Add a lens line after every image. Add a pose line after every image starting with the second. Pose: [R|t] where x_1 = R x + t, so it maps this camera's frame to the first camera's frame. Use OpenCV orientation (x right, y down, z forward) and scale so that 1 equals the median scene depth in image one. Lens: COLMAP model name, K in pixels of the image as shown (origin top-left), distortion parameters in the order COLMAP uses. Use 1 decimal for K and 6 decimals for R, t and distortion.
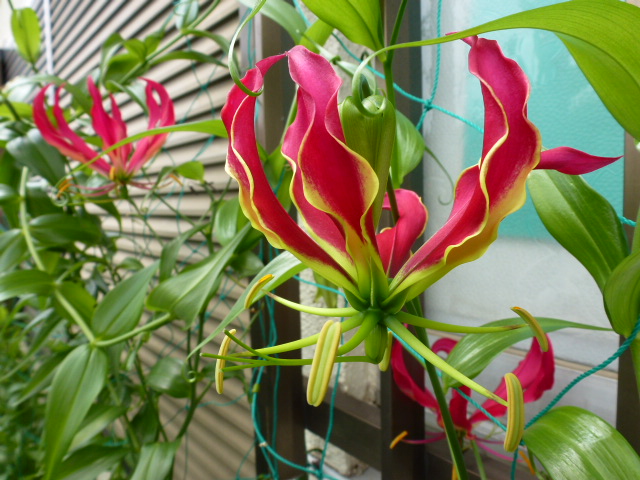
lens RADIAL K [[458.2, 0, 331.7], [0, 458.2, 237.8], [0, 0, 1]] dist [-0.012581, -0.025252]
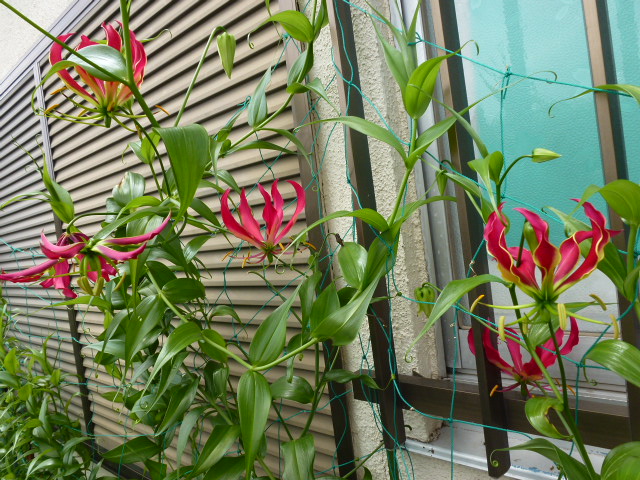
lens RADIAL K [[458.2, 0, 331.7], [0, 458.2, 237.8], [0, 0, 1]] dist [-0.012581, -0.025252]
pose [[0.984649, -0.107406, 0.137584, -1.052551], [0.115280, 0.992044, -0.050582, -0.154258], [-0.131057, 0.065666, 0.989198, -1.032775]]
